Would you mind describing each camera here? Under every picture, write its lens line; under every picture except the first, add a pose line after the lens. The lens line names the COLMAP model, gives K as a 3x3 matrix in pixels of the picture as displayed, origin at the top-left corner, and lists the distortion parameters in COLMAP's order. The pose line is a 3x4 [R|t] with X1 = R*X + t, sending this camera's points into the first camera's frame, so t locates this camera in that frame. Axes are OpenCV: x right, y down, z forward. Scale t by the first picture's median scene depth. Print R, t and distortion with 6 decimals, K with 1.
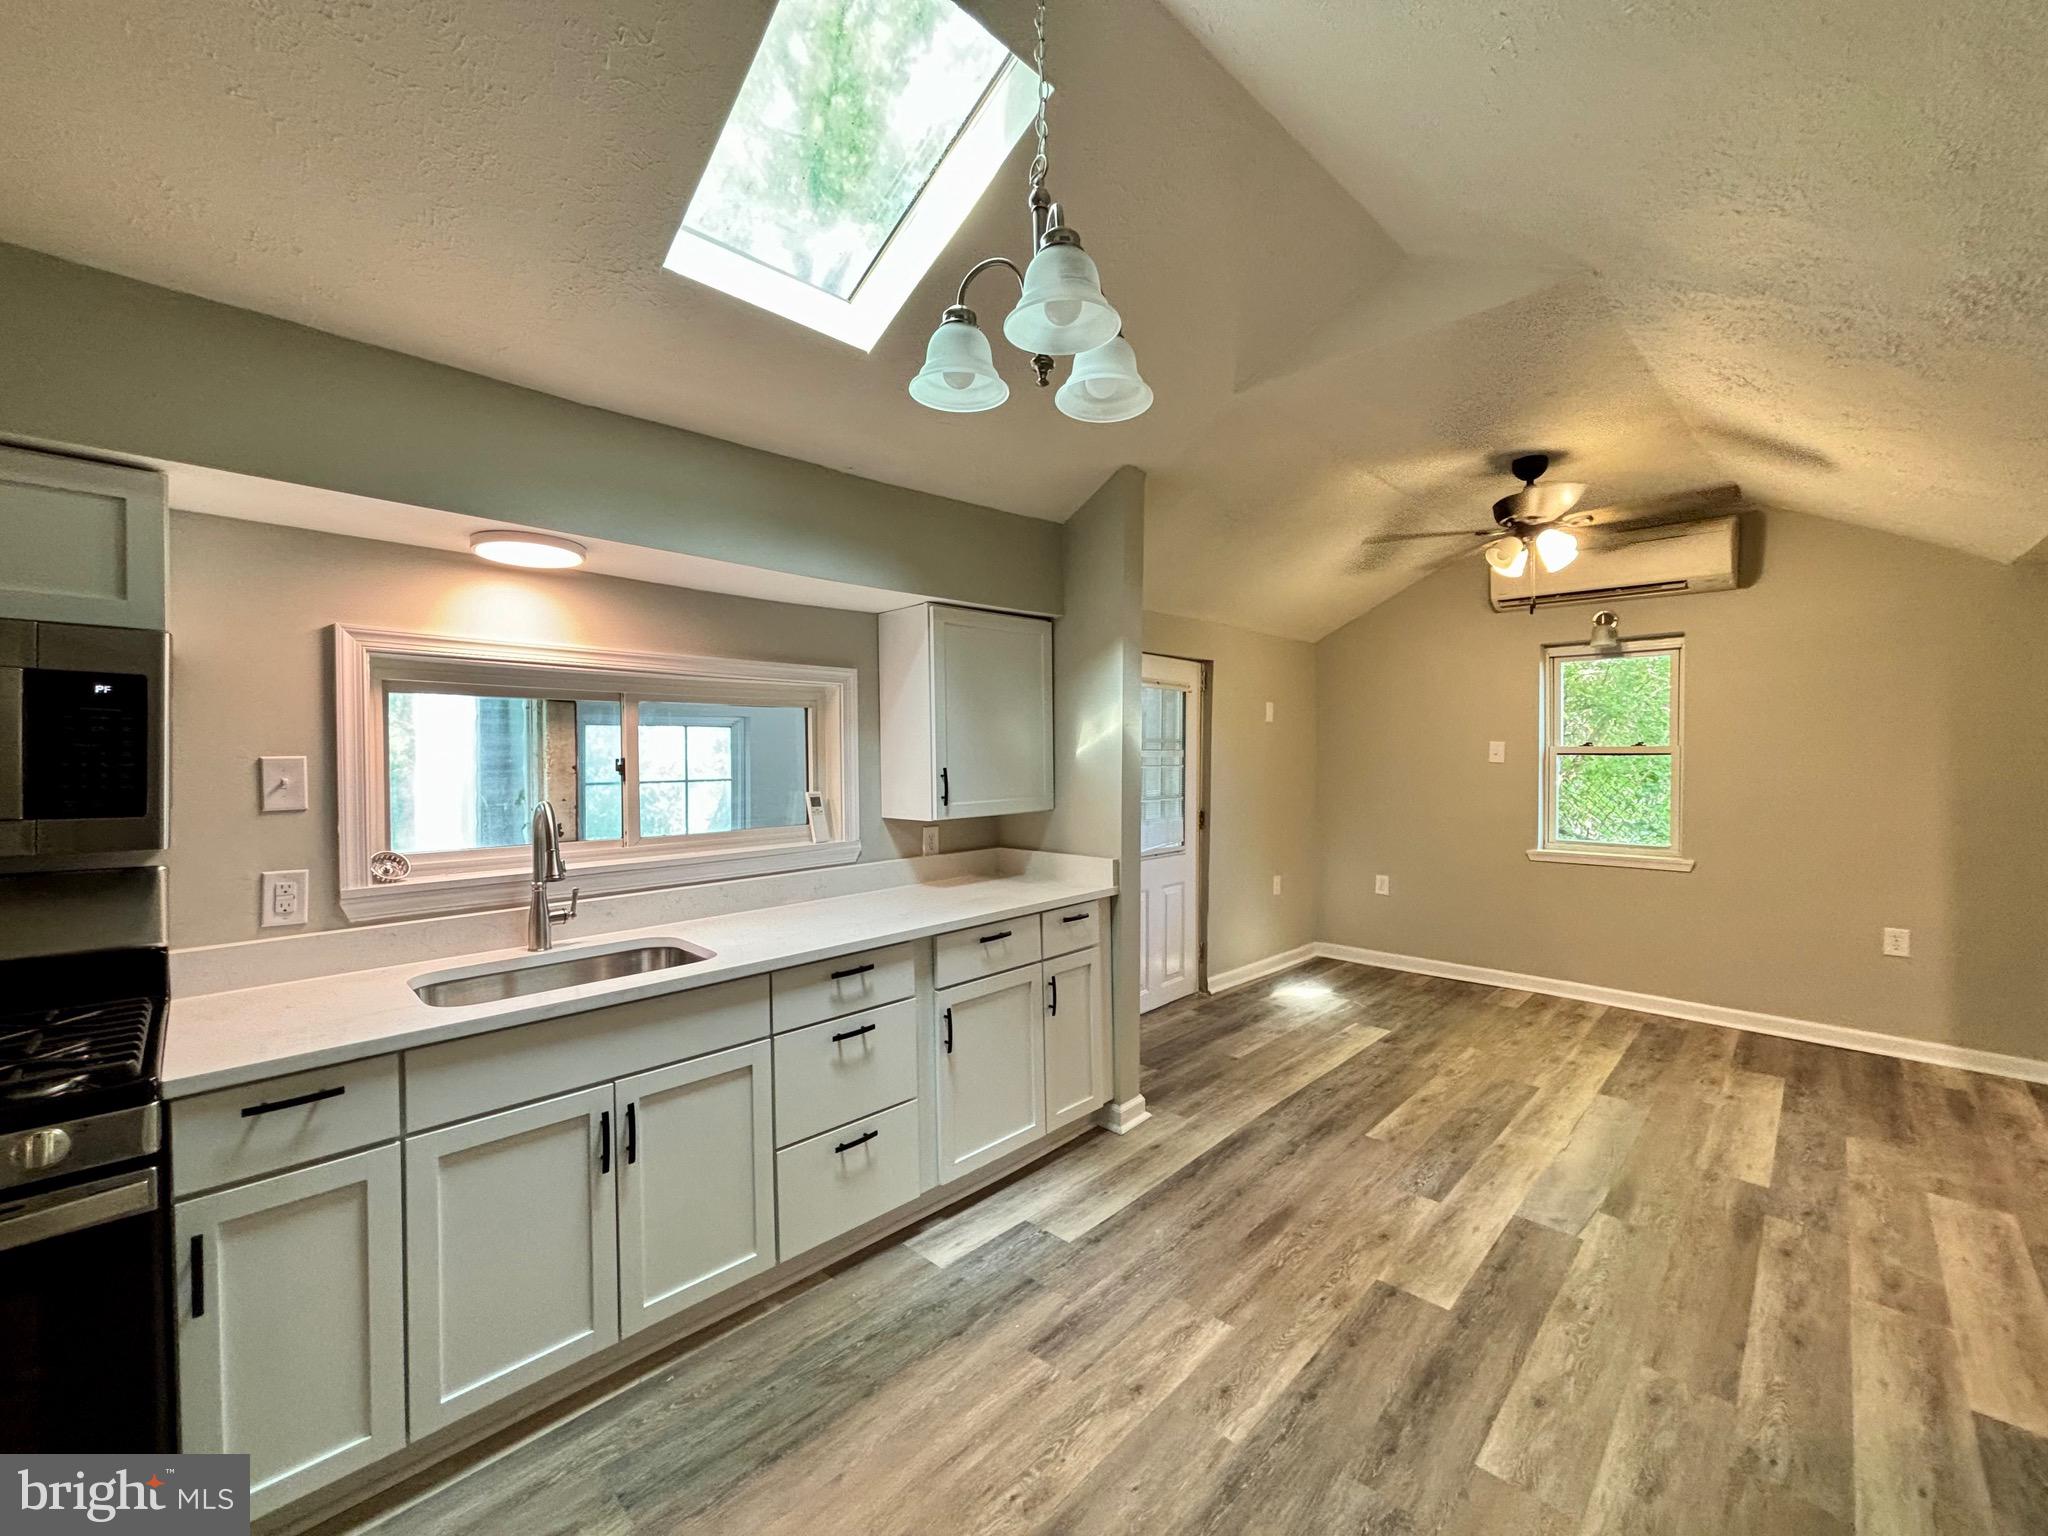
lens RADIAL K [[826.2, 0, 1018.3], [0, 826.2, 765.8], [0, 0, 1]] dist [-0.003673, 0.003026]
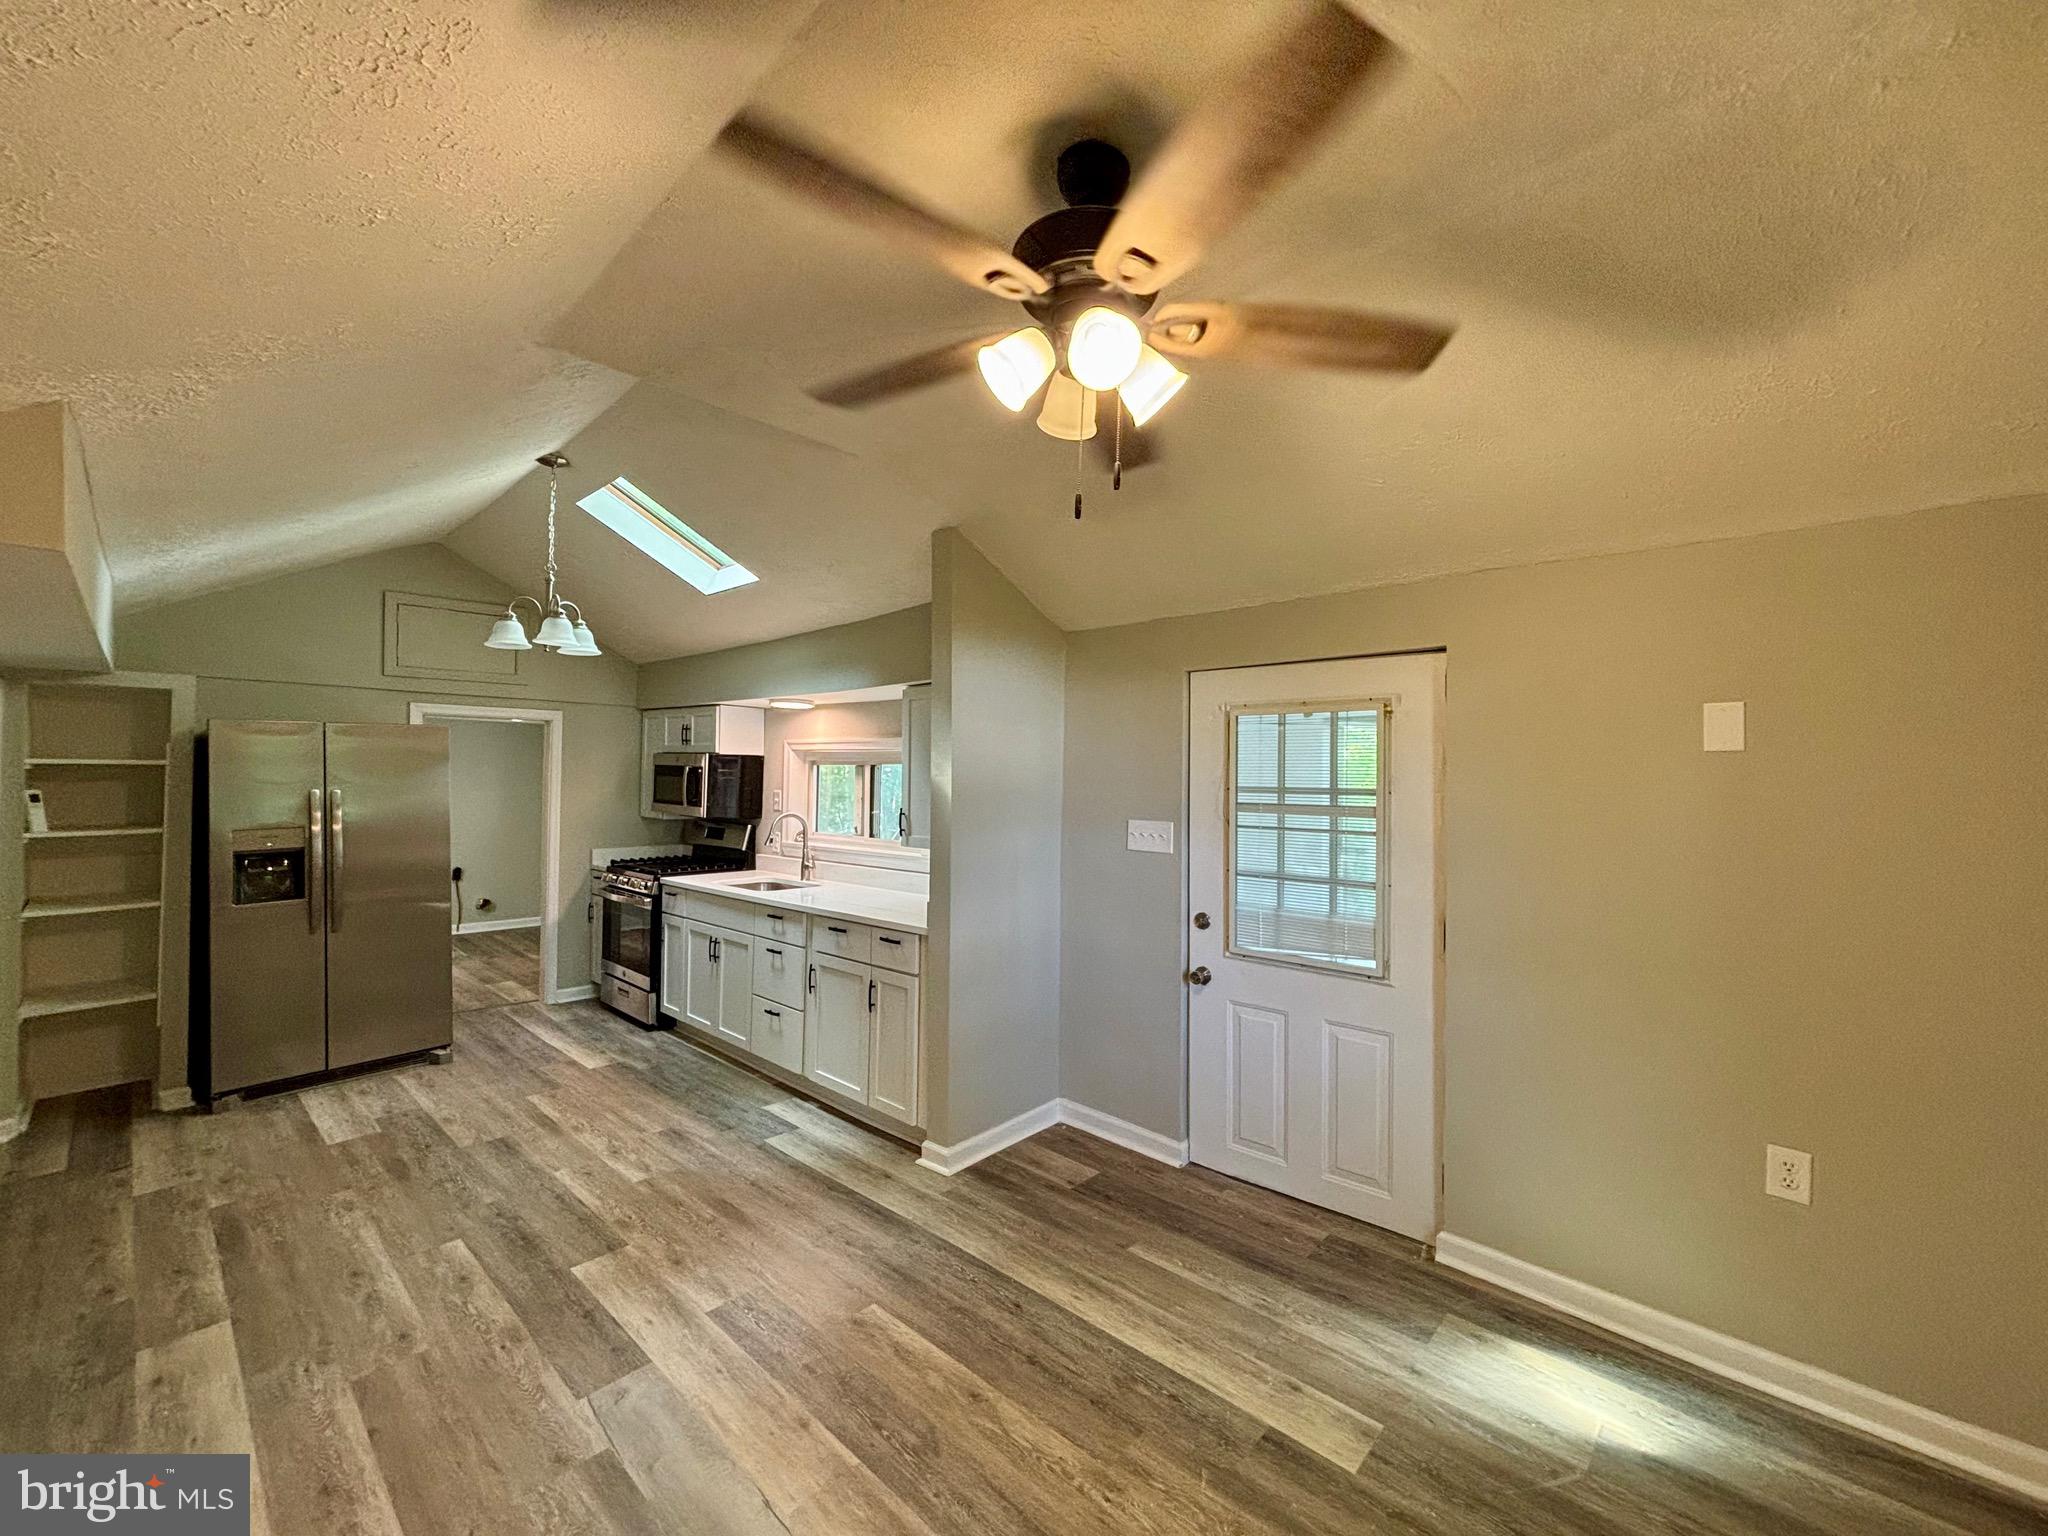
lens RADIAL K [[826.2, 0, 1020.0], [0, 826.2, 765.7], [0, 0, 1]] dist [-0.003673, 0.003026]
pose [[0.031543, -0.013477, -0.999412, 1.585748], [-0.028310, 0.999496, -0.014372, -0.066219], [0.999101, 0.028747, 0.031145, 1.443792]]
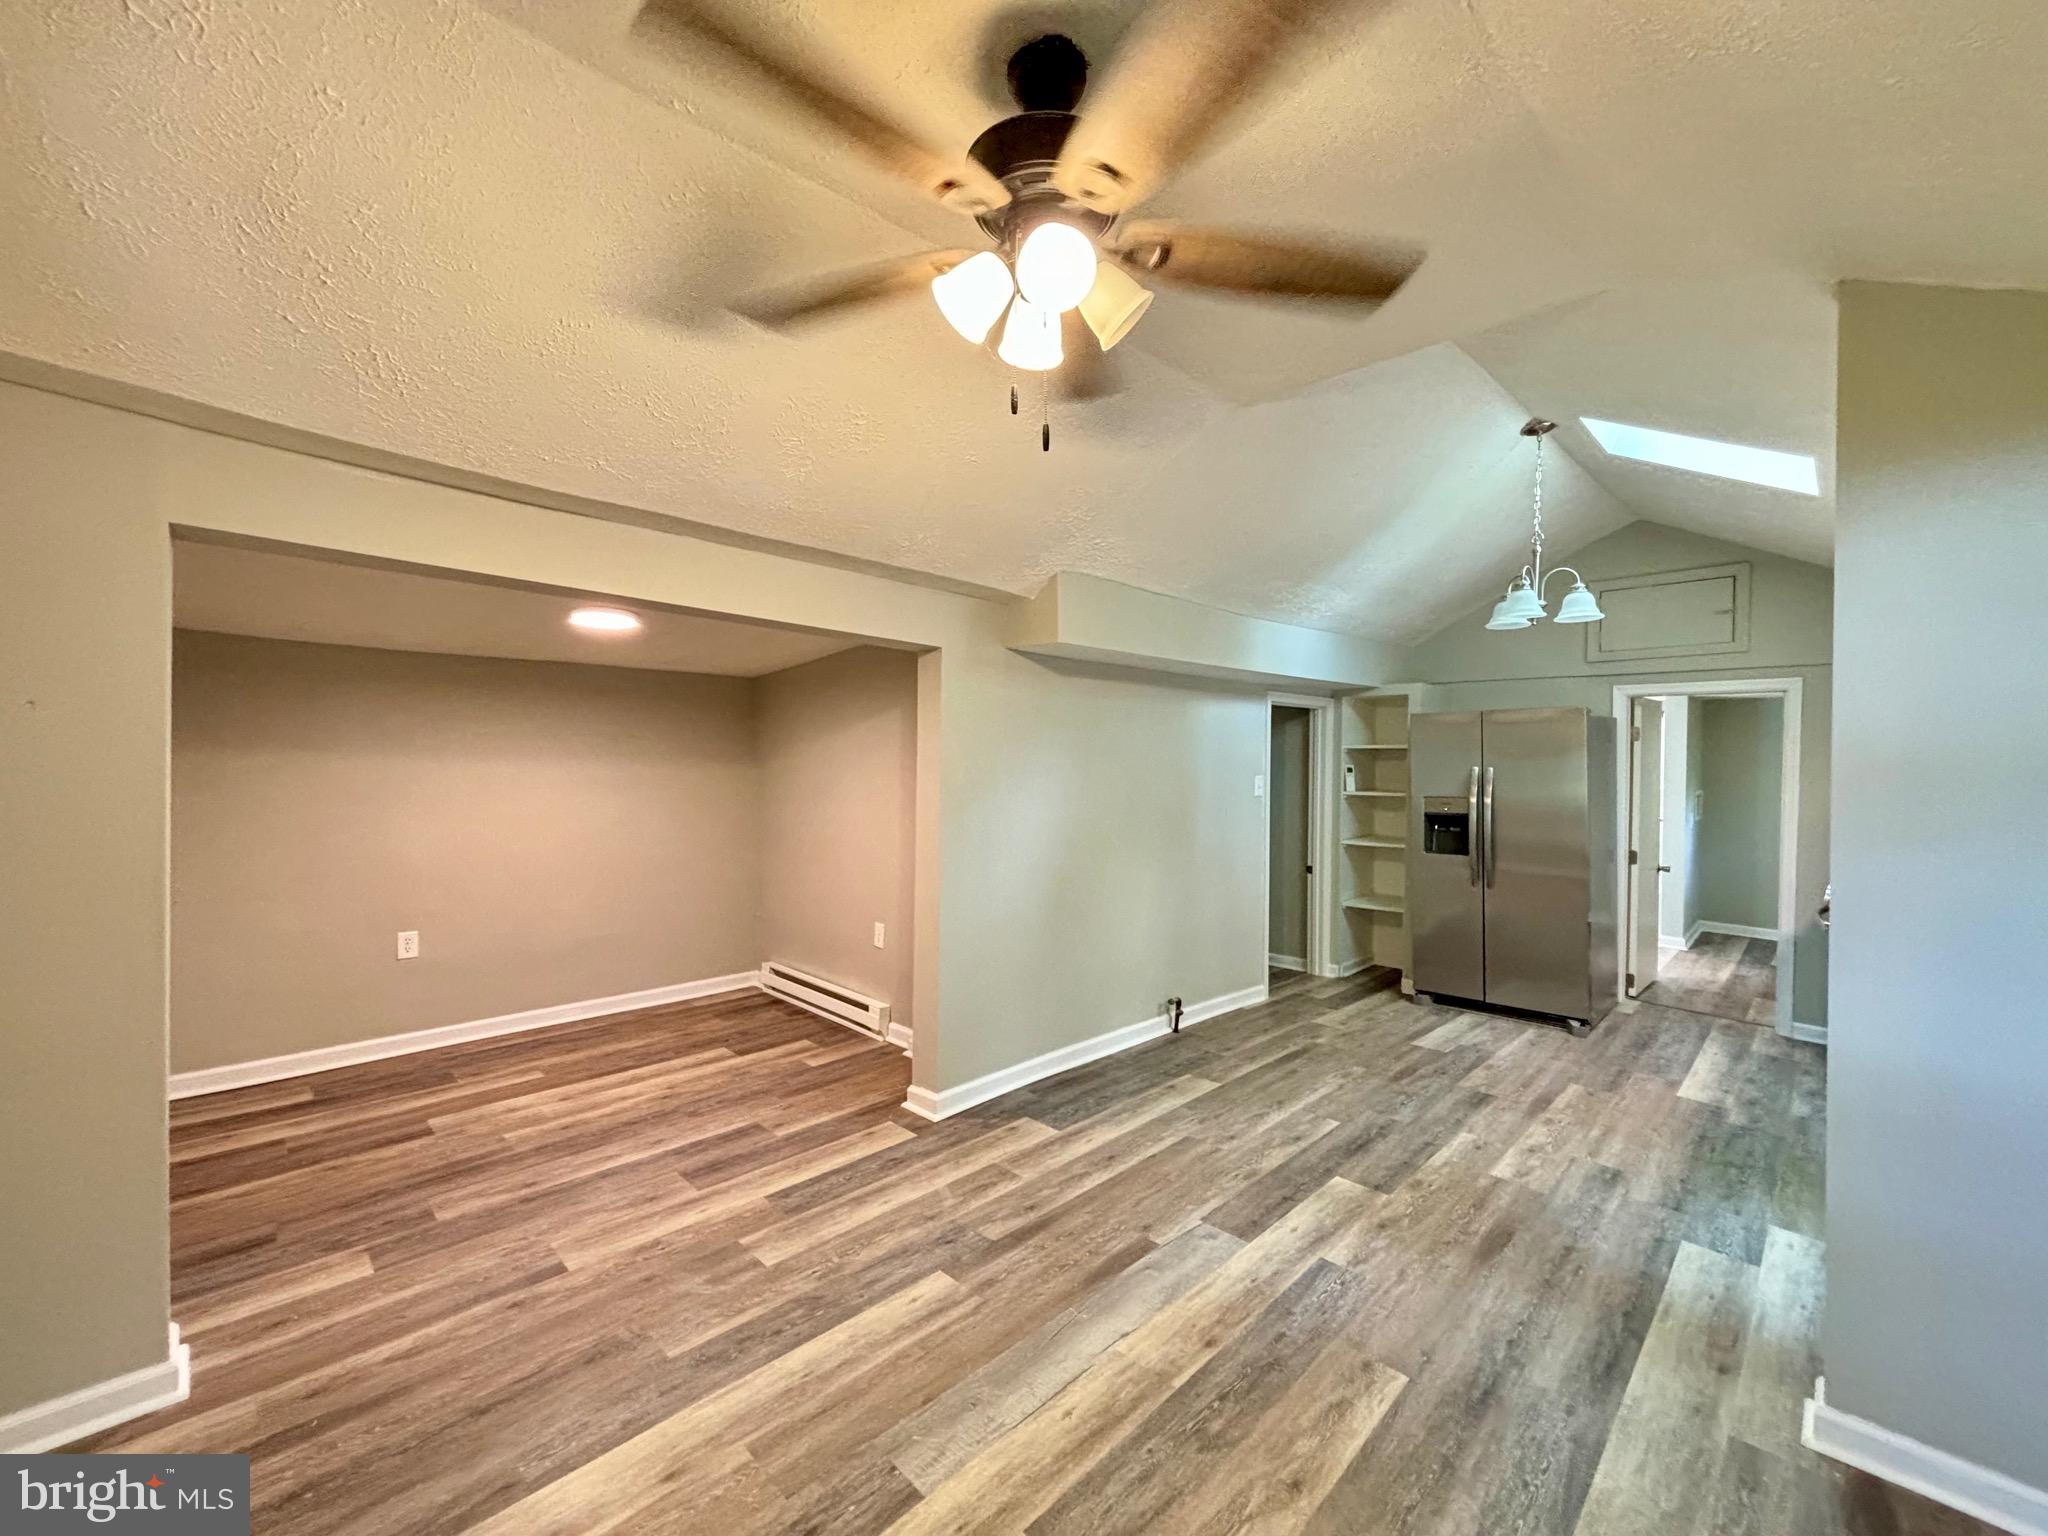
lens RADIAL K [[826.2, 0, 1019.7], [0, 826.2, 771.8], [0, 0, 1]] dist [-0.003673, 0.003026]
pose [[-0.999920, -0.008356, 0.009467, 0.944984], [-0.008003, 0.999292, 0.036757, -0.055438], [-0.009768, 0.036679, -0.999279, 2.133924]]
